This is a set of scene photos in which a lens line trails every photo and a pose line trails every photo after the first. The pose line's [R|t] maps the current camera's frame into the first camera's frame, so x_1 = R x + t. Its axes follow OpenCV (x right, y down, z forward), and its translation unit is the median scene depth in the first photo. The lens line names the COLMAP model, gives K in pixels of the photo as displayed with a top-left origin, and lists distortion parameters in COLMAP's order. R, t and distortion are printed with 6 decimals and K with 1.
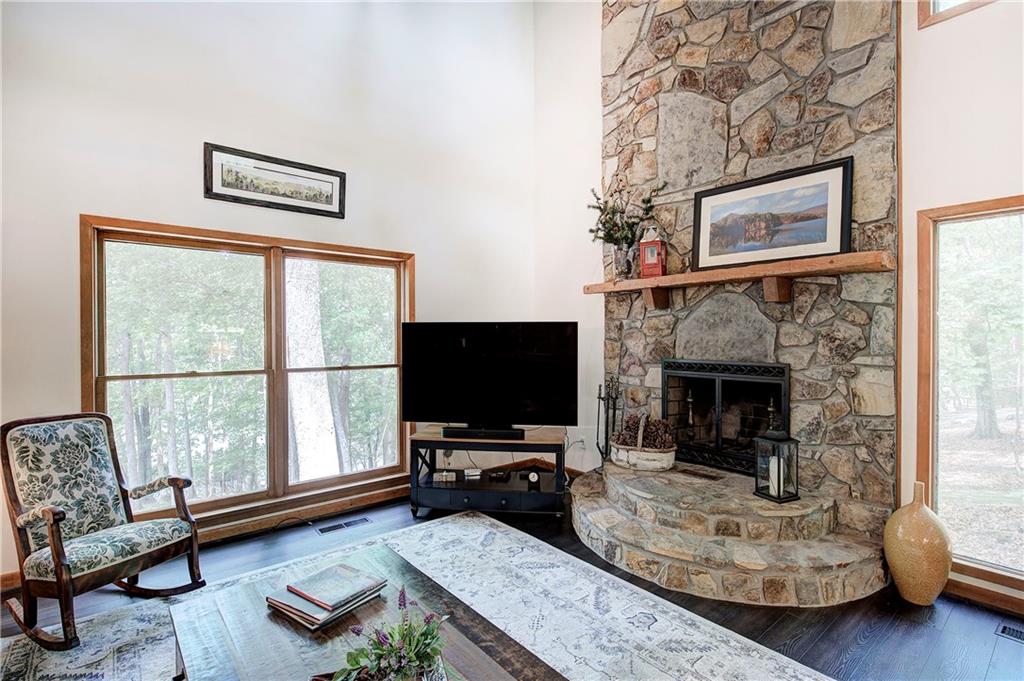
lens RADIAL K [[488.6, 0, 516.0], [0, 488.6, 343.6], [0, 0, 1]] dist [0.002246, -0.001342]
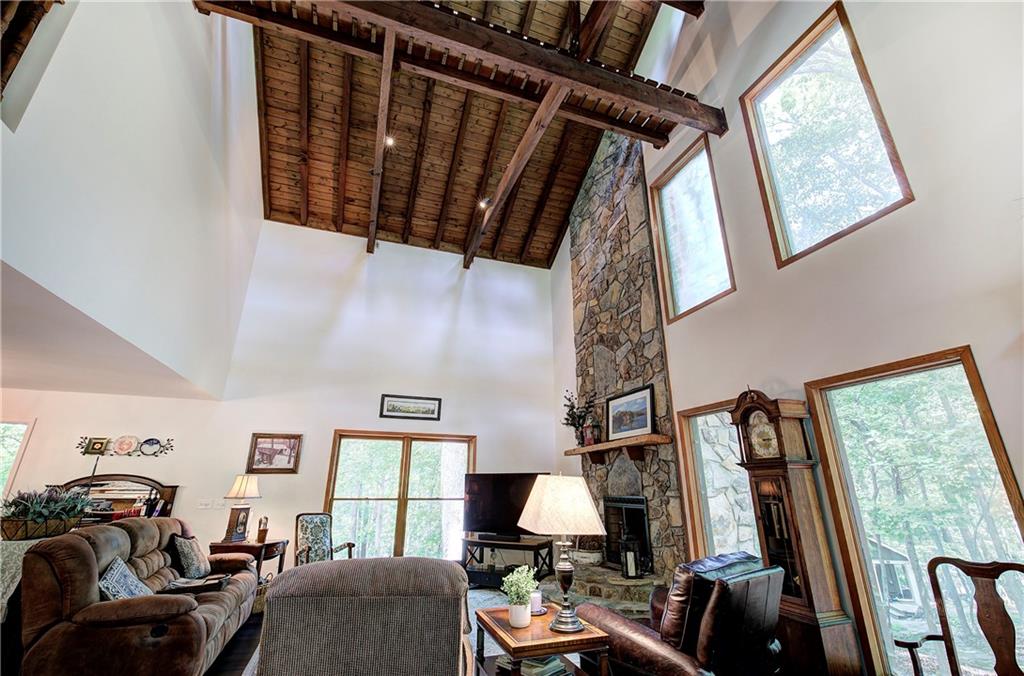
lens RADIAL K [[435.7, 0, 510.4], [0, 435.7, 335.8], [0, 0, 1]] dist [-0.000762, 0.001158]
pose [[0.935347, -0.112102, -0.335499, 0.660172], [-0.011004, 0.938775, -0.344356, 0.041114], [0.353561, 0.325784, 0.876846, -0.697422]]
